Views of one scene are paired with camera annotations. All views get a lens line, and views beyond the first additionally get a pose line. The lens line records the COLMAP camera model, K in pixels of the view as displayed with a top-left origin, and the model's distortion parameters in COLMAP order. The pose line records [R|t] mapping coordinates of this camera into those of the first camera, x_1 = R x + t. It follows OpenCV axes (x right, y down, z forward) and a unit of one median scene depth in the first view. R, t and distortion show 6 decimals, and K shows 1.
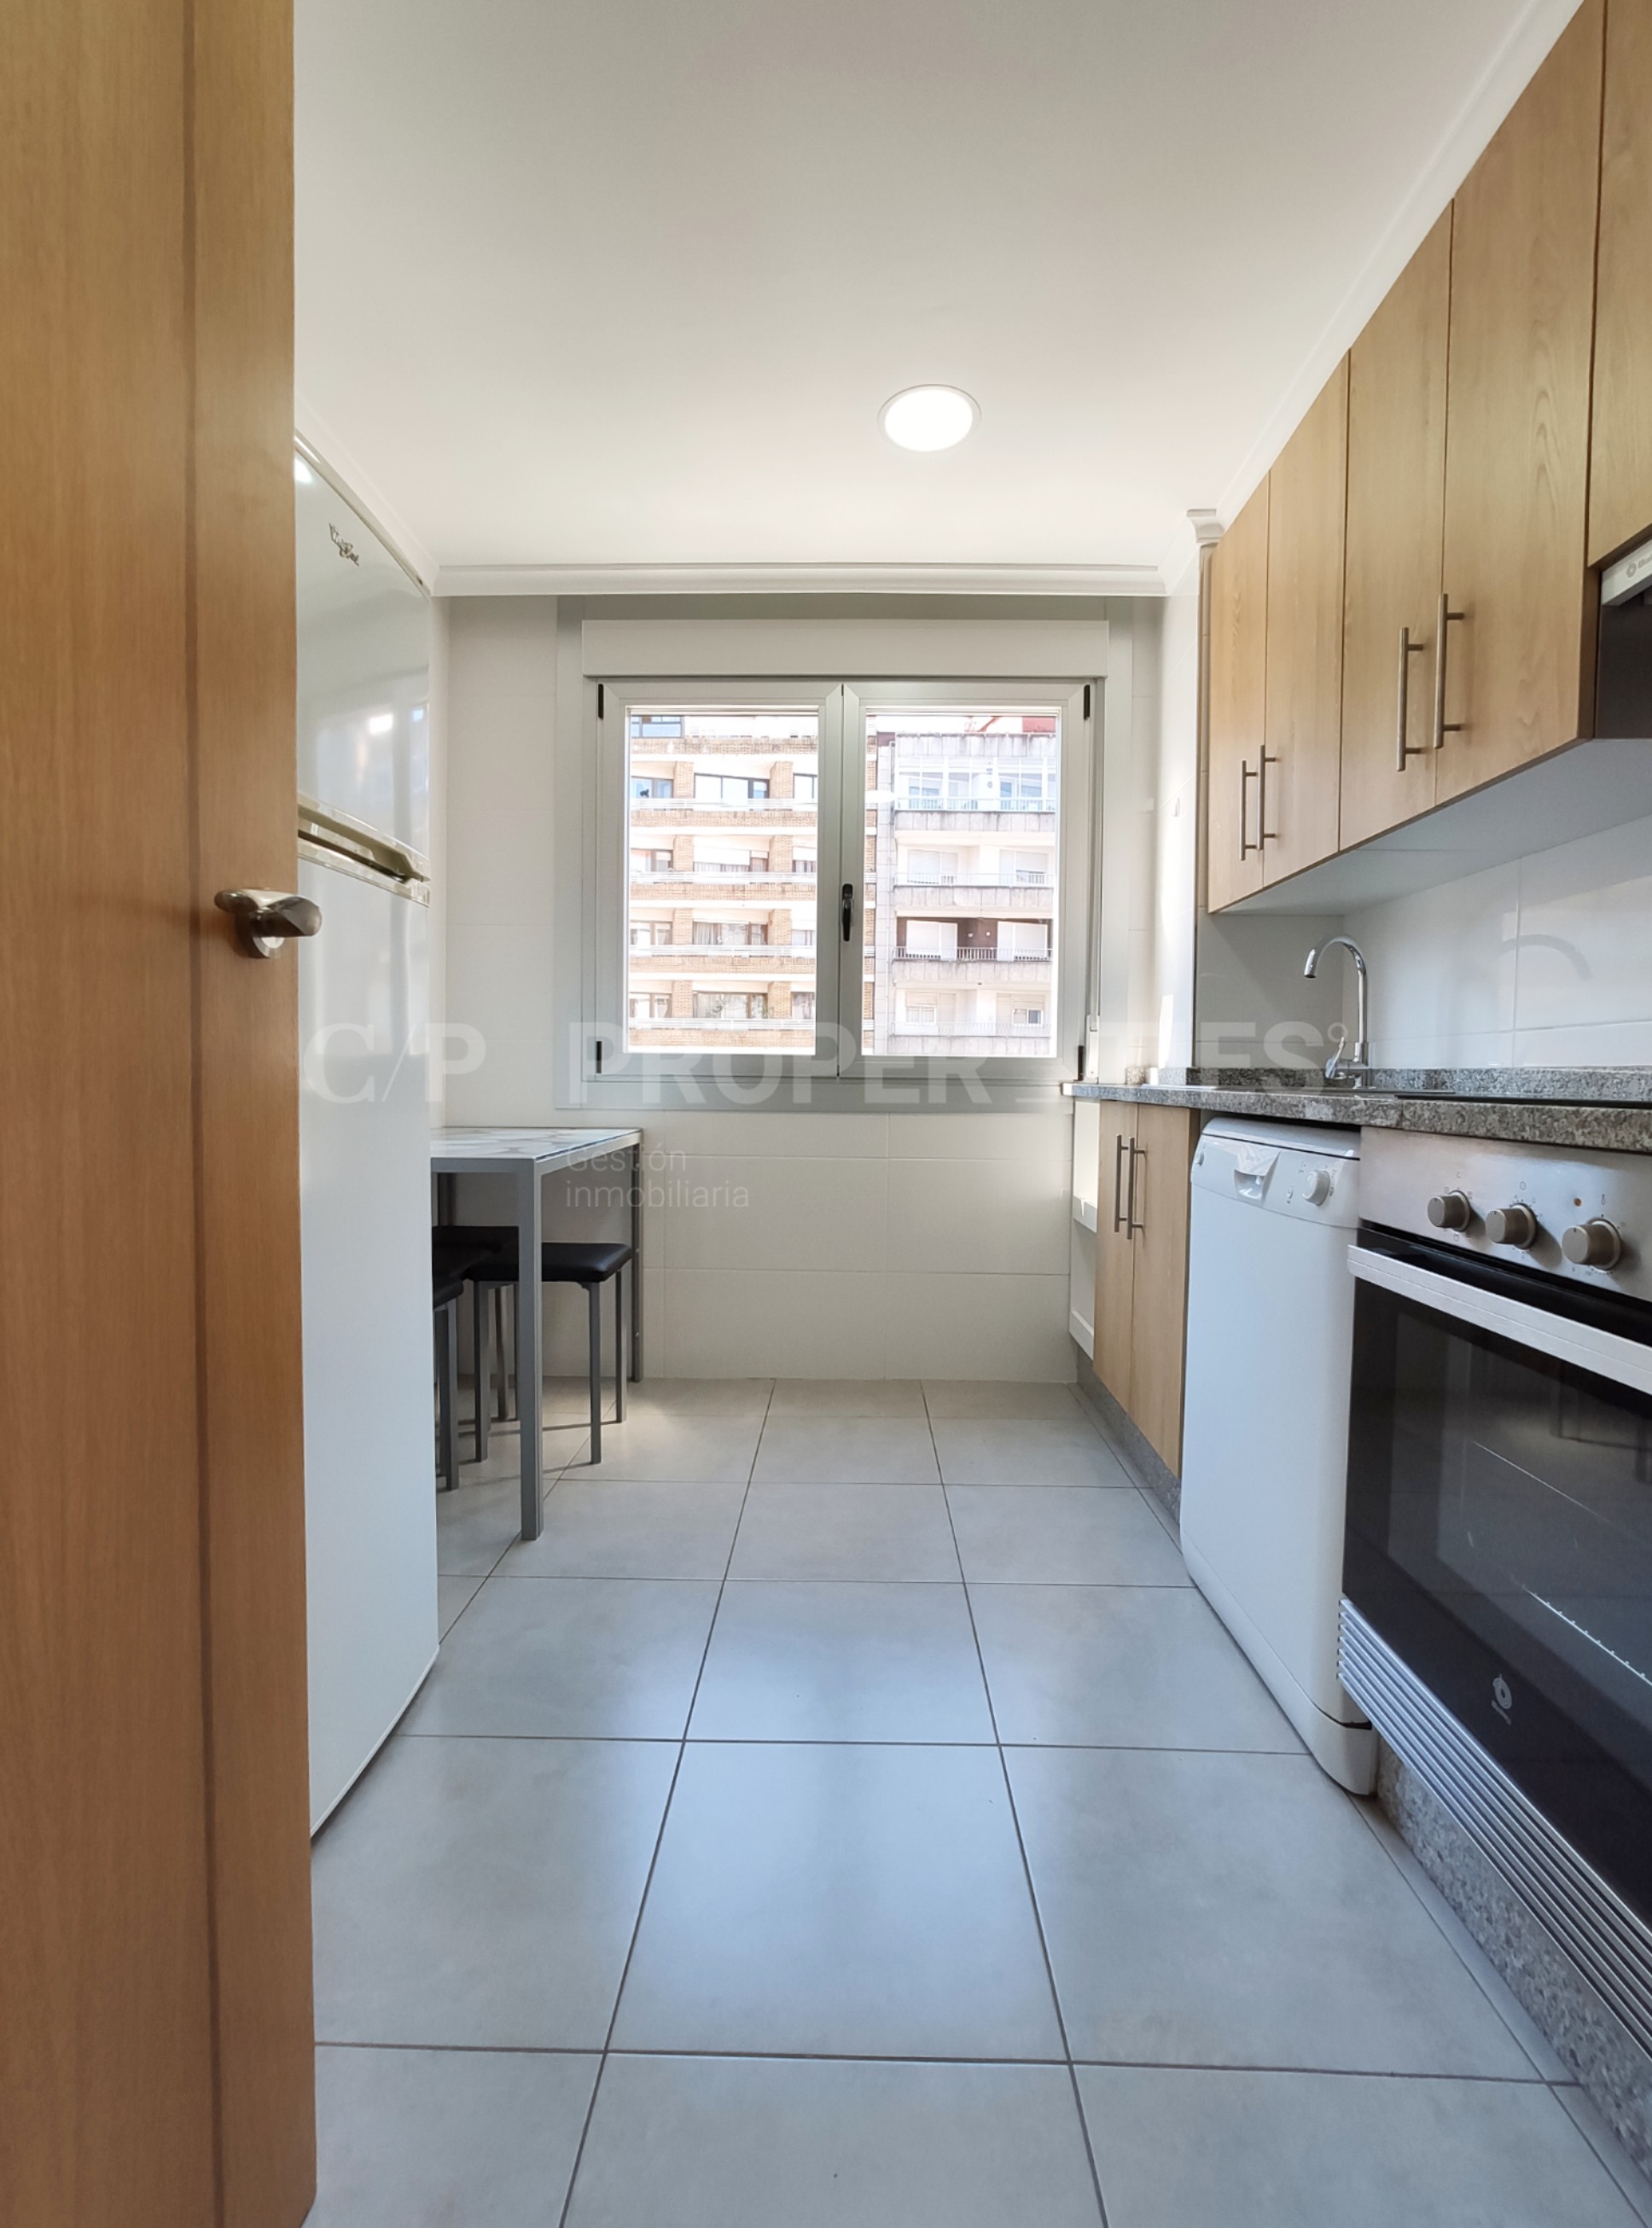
lens RADIAL K [[979.6, 0, 826.4], [0, 979.6, 1113.3], [0, 0, 1]] dist [-0.016184, 0.006801]
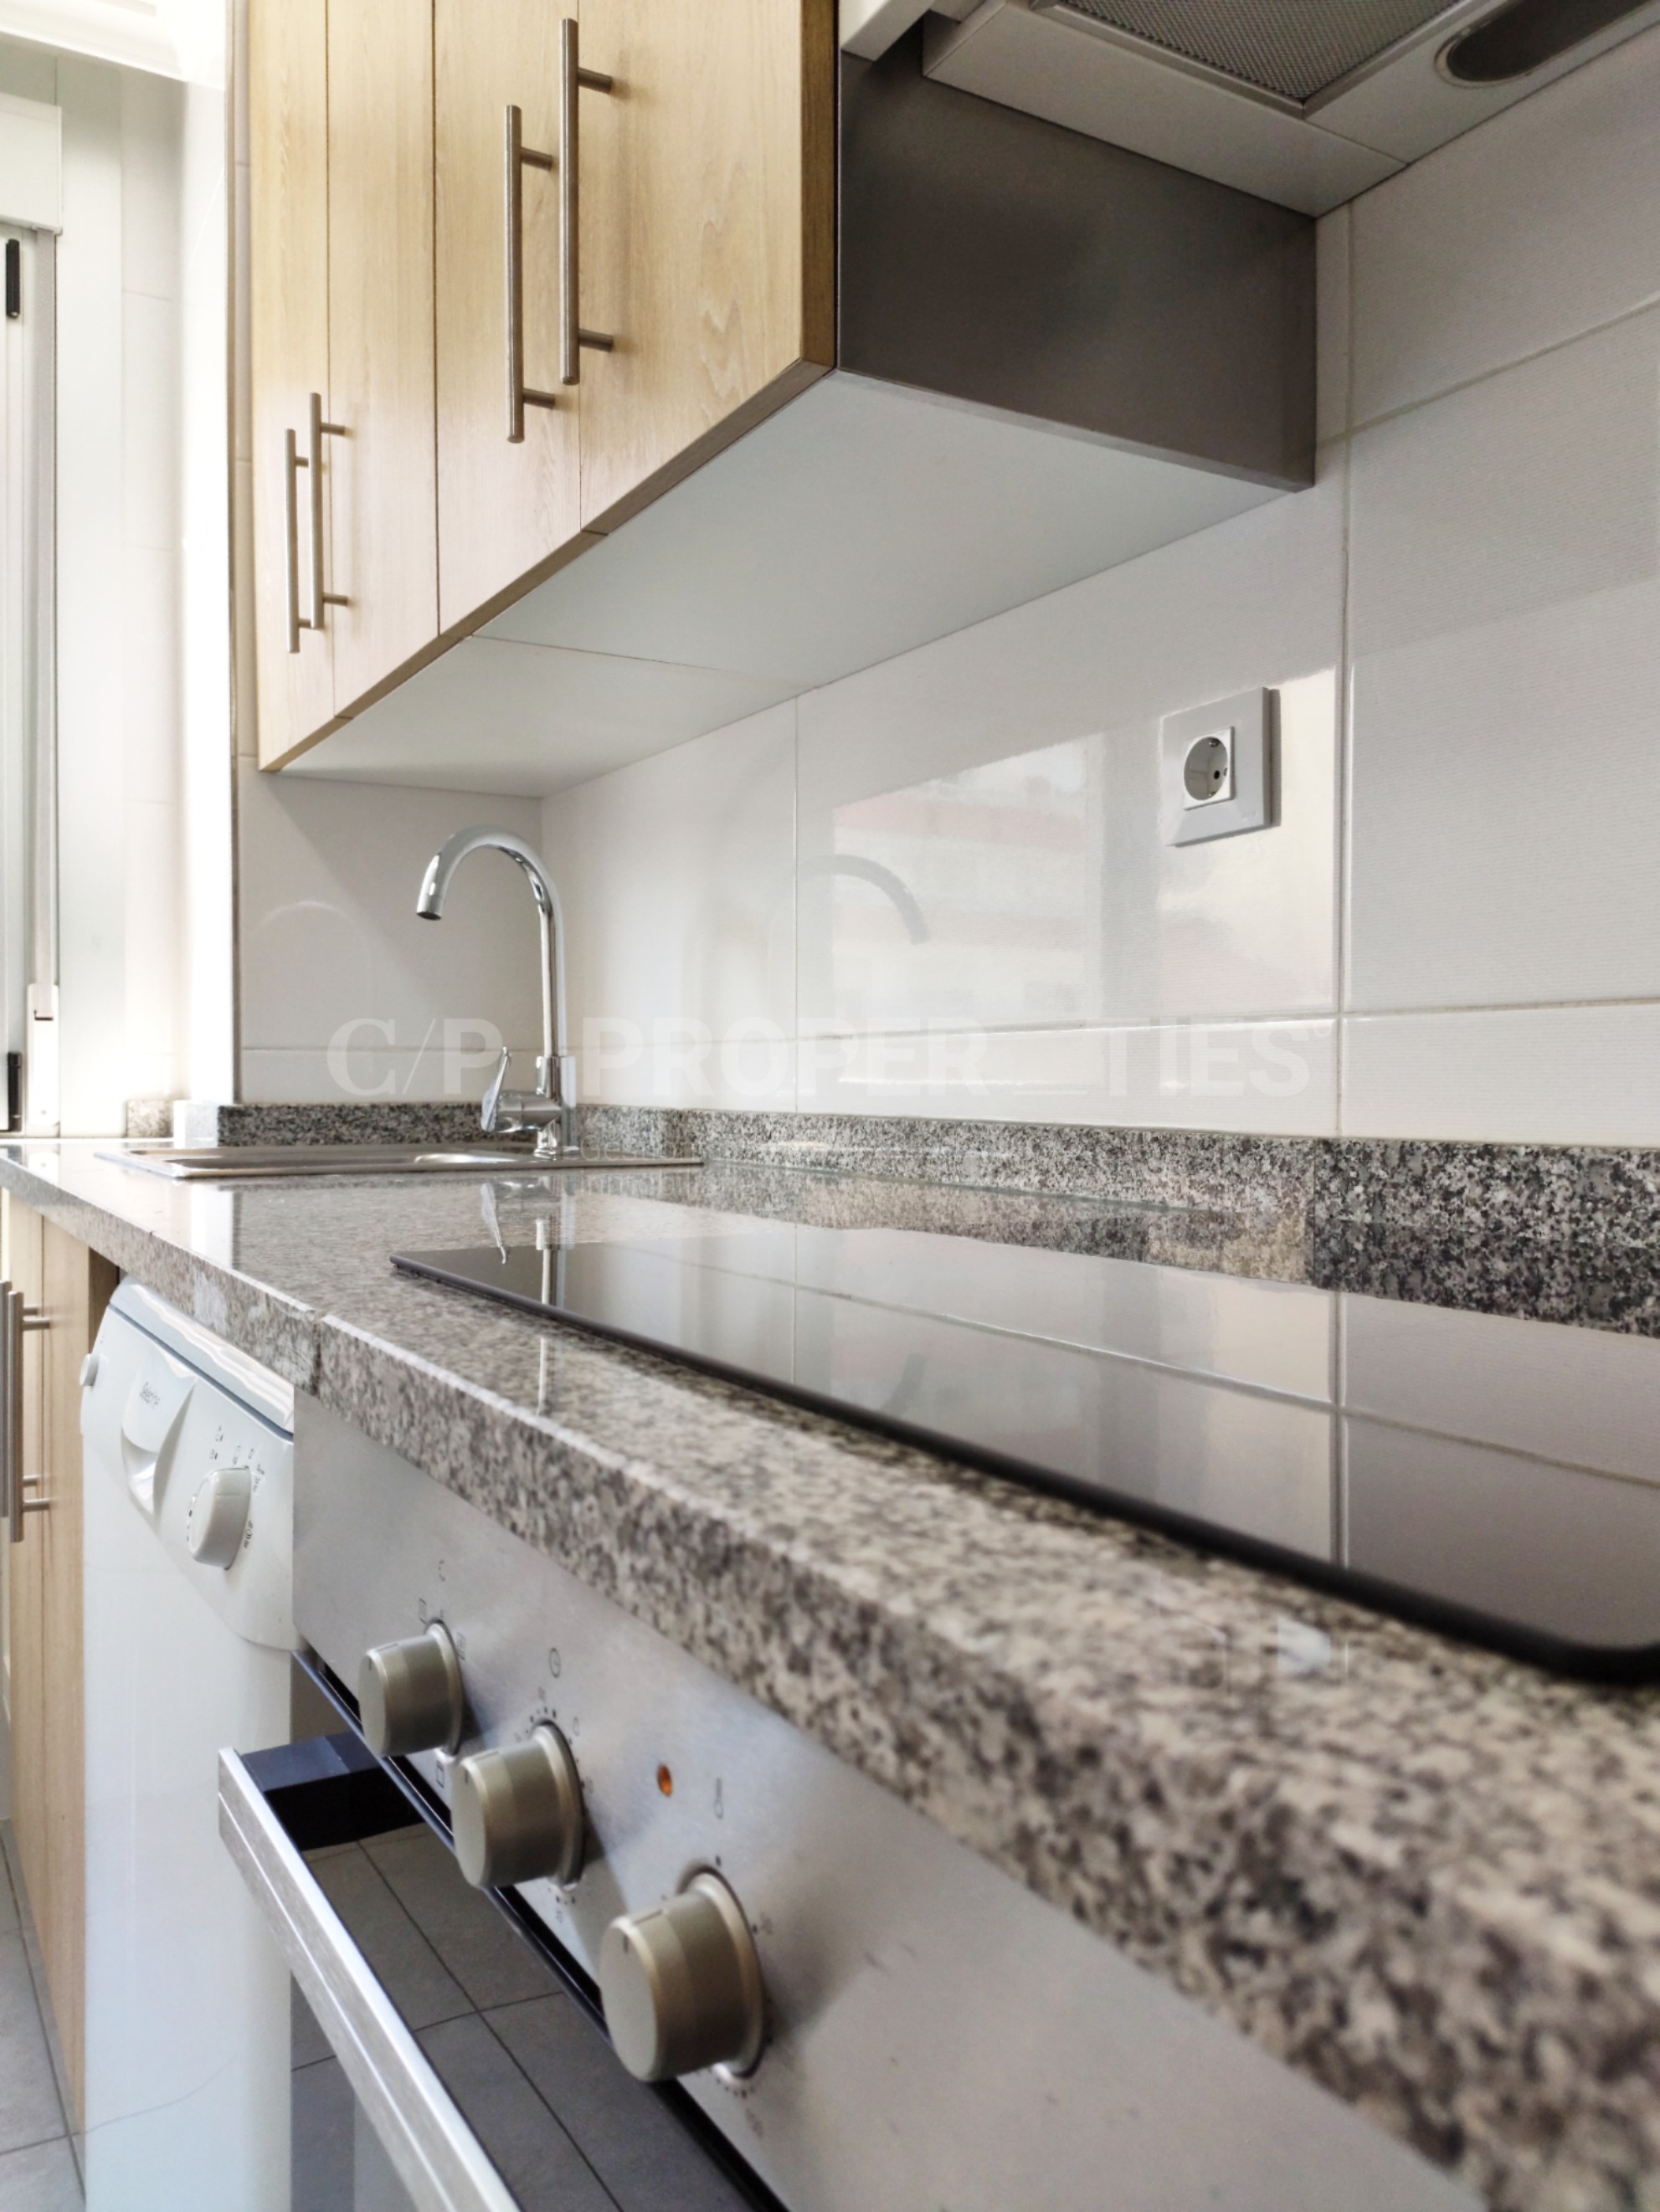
lens RADIAL K [[1677.7, 0, 820.7], [0, 1677.7, 1093.7], [0, 0, 1]] dist [0.049815, -0.066171]
pose [[0.845931, -0.013768, 0.533114, 0.231006], [0.027584, 0.999458, -0.017958, -0.037438], [-0.532578, 0.029897, 0.845853, 0.235339]]
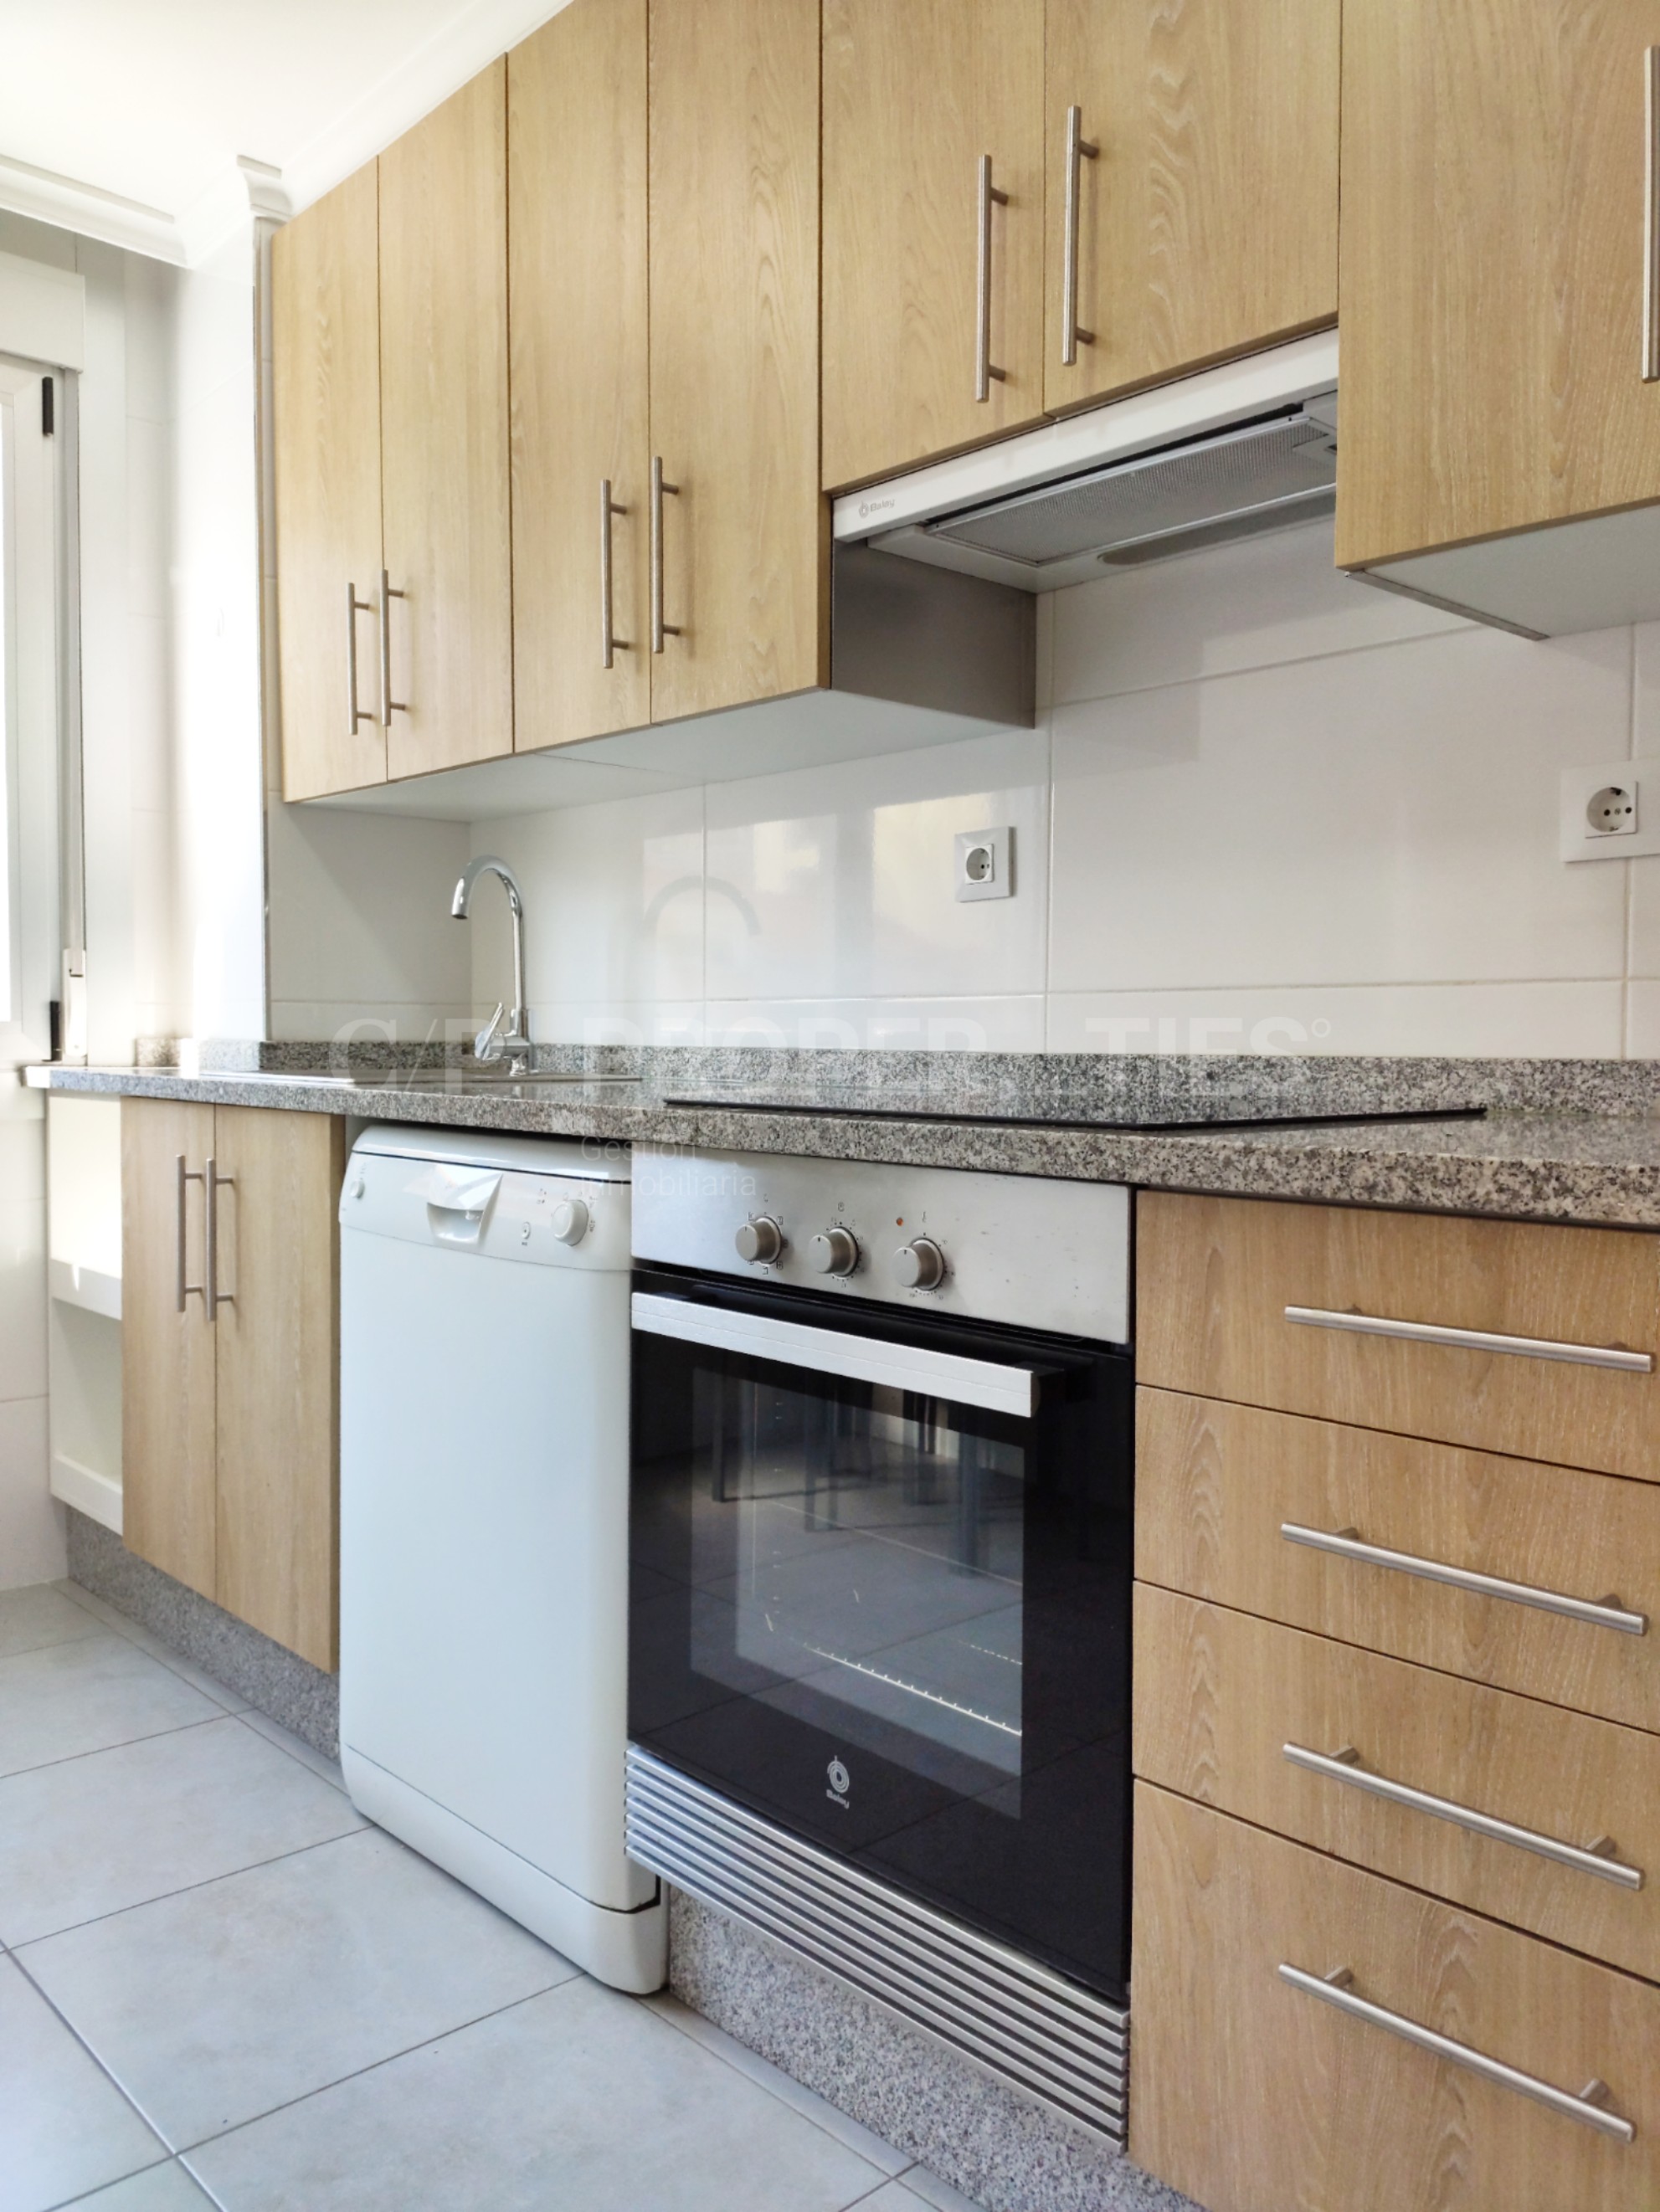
lens RADIAL K [[1677.7, 0, 816.4], [0, 1677.7, 1091.5], [0, 0, 1]] dist [0.049815, -0.066171]
pose [[0.713585, -0.028758, 0.699979, -0.173955], [0.026208, 0.999554, 0.014349, -0.025089], [-0.700079, 0.008106, 0.714020, -0.045165]]
